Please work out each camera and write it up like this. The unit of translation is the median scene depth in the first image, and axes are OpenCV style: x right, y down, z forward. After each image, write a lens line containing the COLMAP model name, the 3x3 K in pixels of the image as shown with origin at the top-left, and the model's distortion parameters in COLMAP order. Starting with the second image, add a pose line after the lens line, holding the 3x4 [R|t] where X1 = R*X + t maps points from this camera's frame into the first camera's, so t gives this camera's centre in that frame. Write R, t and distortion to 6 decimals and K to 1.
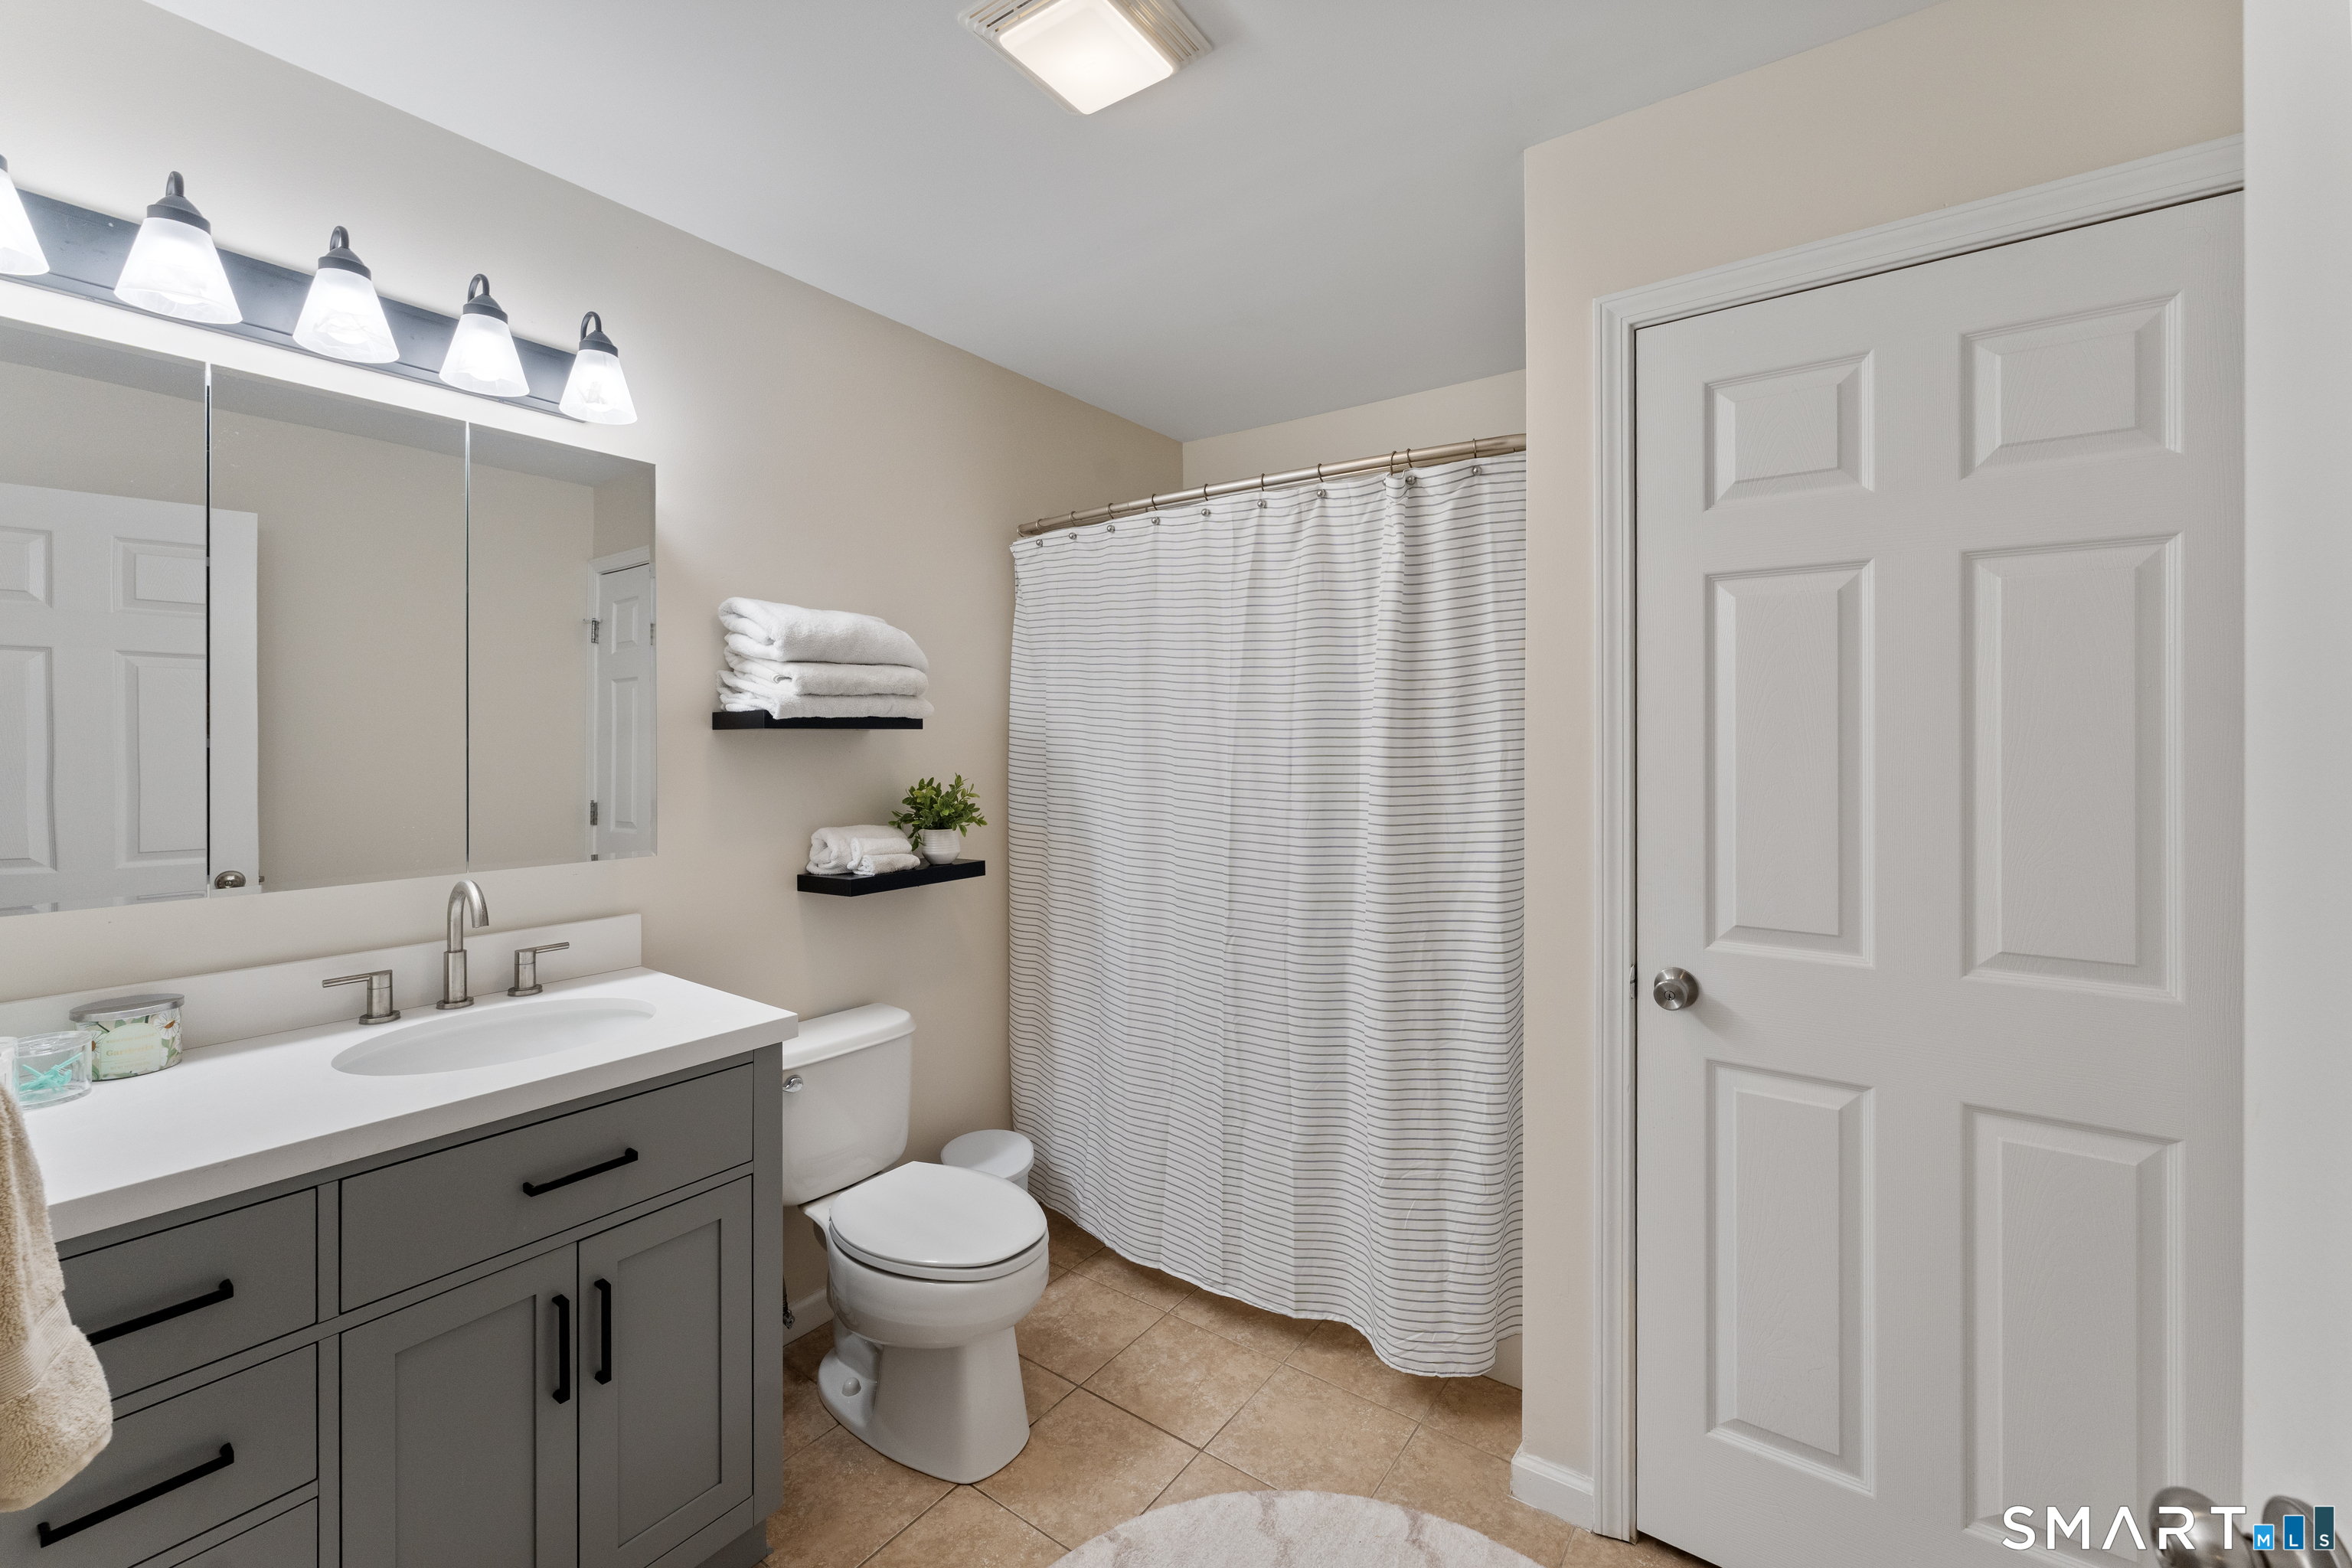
lens RADIAL K [[948.7, 0, 1171.8], [0, 948.7, 748.4], [0, 0, 1]] dist [-0.001735, -0.000271]
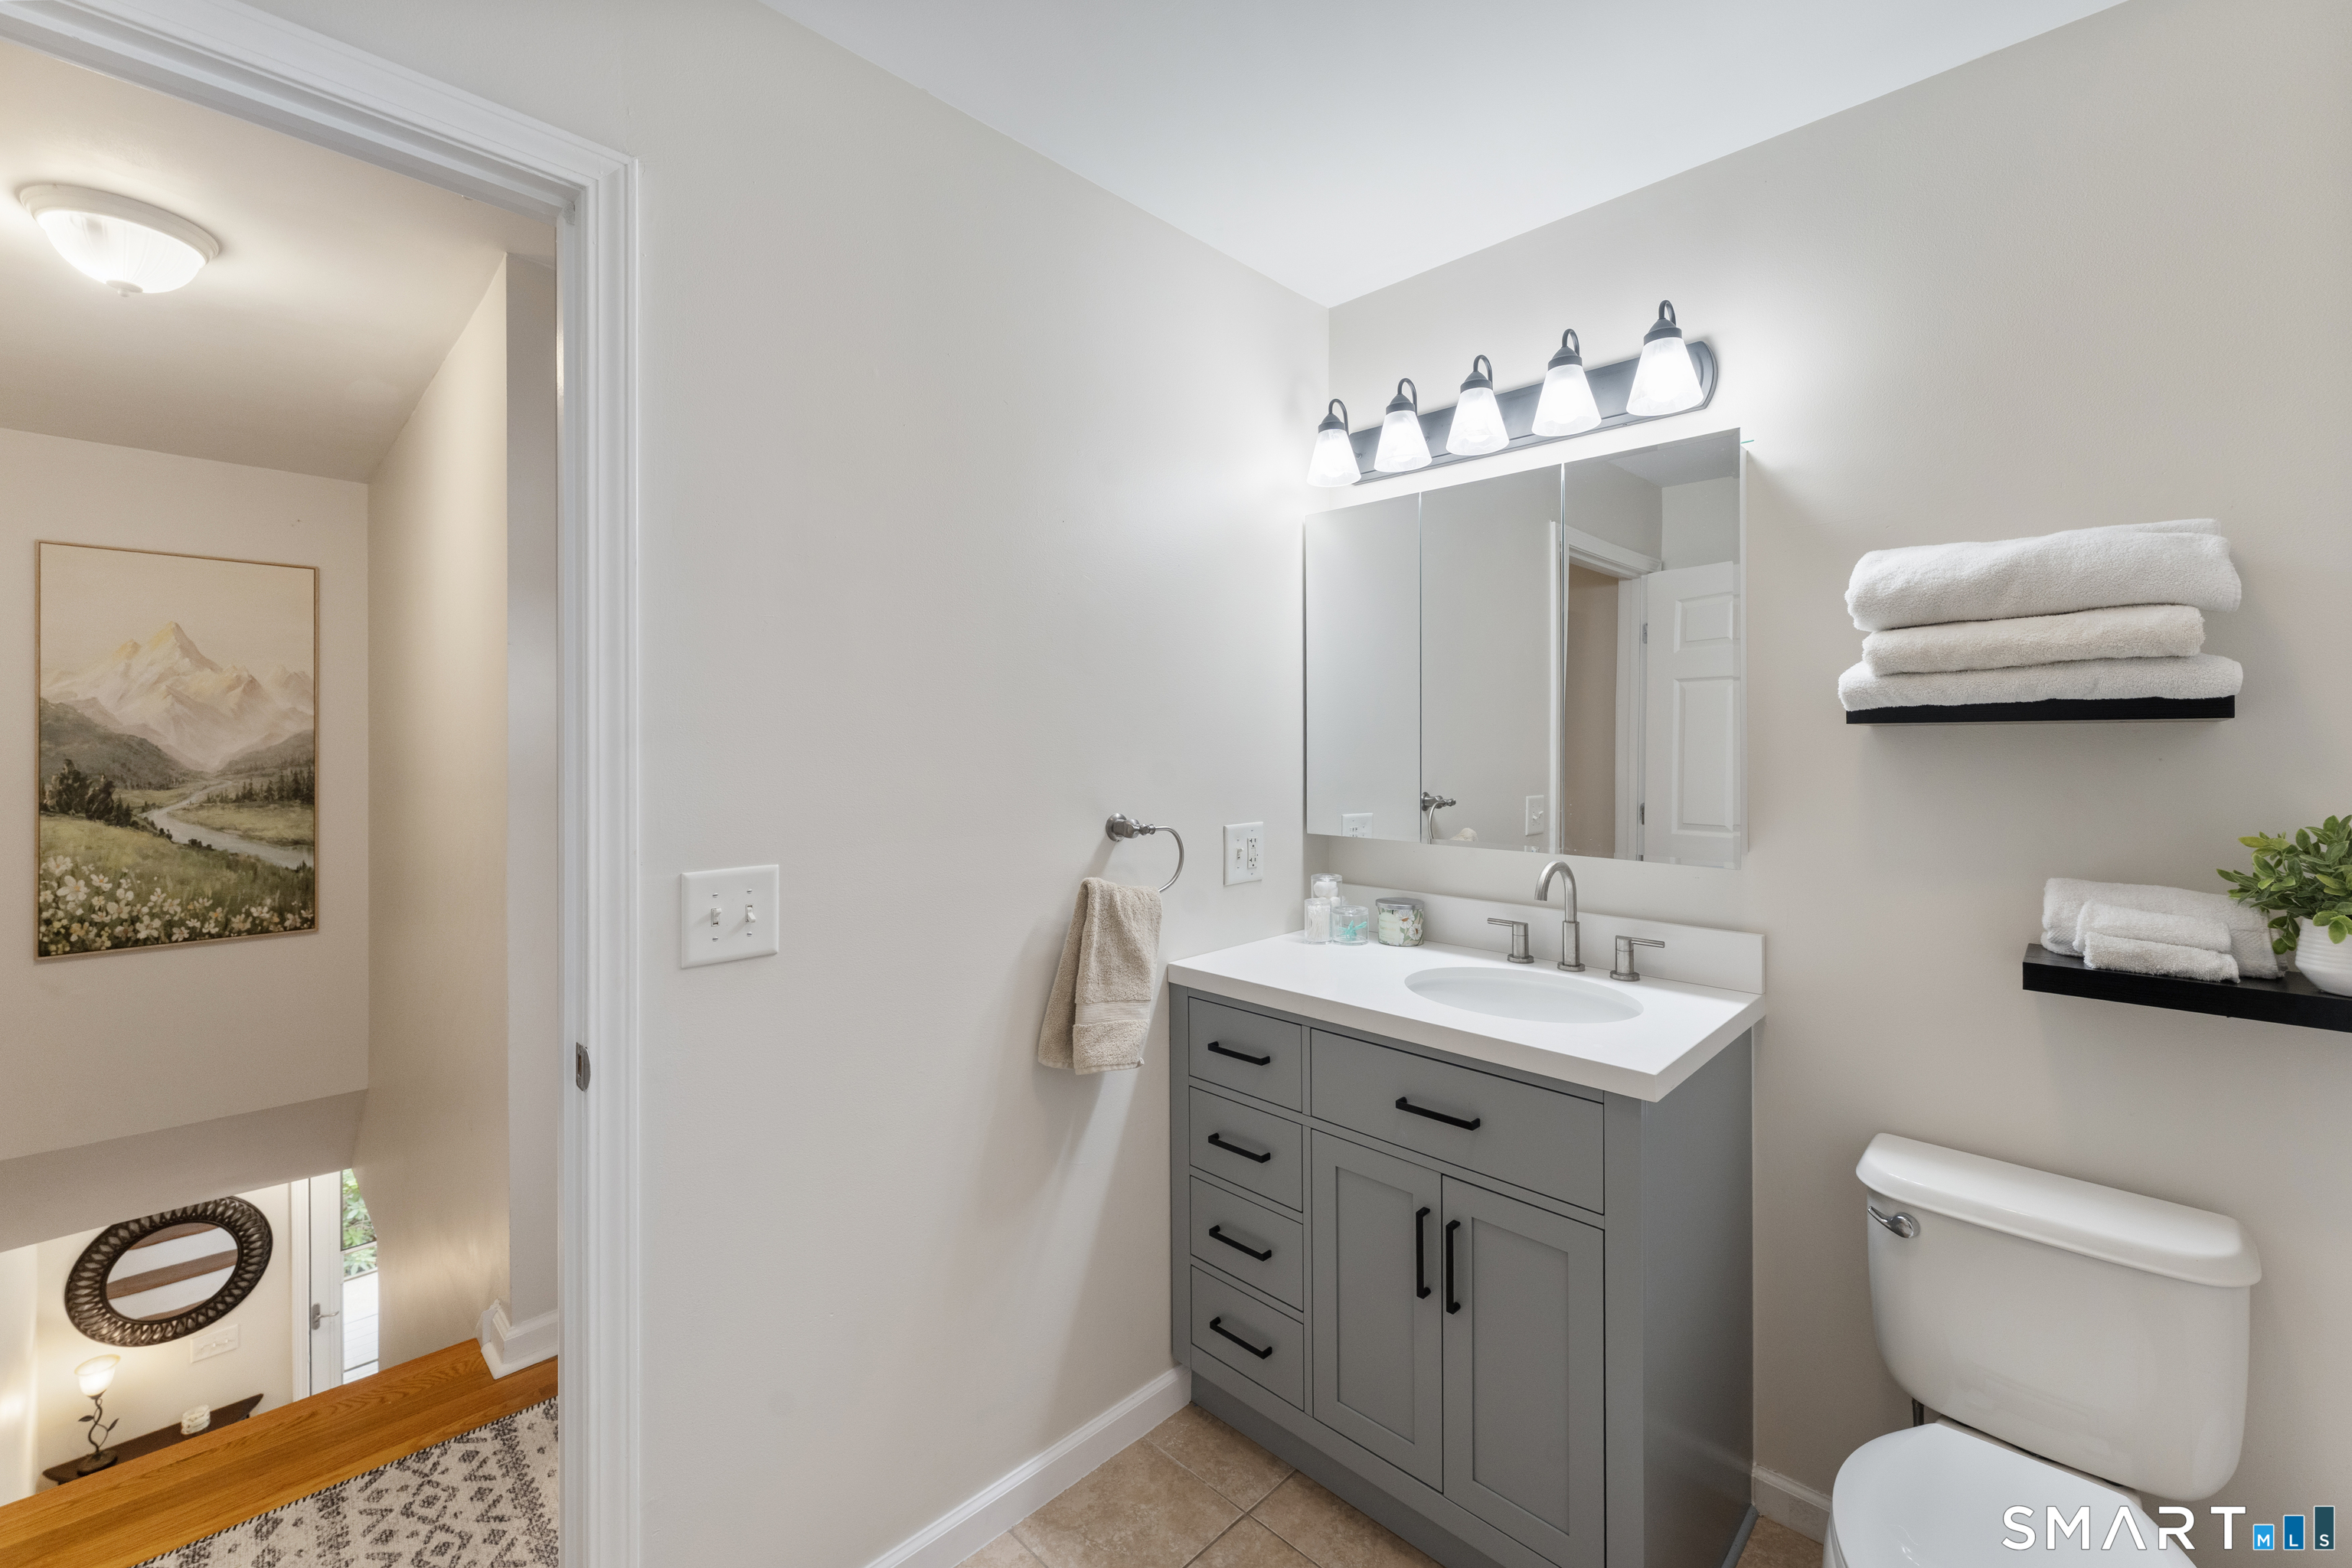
lens RADIAL K [[963.8, 0, 1172.5], [0, 963.8, 739.3], [0, 0, 1]] dist [-0.000207, -0.000051]
pose [[-0.148046, 0.002920, -0.988976, 0.414058], [-0.003741, 0.999987, 0.003513, -0.009337], [0.988973, 0.004219, -0.148034, 0.600350]]
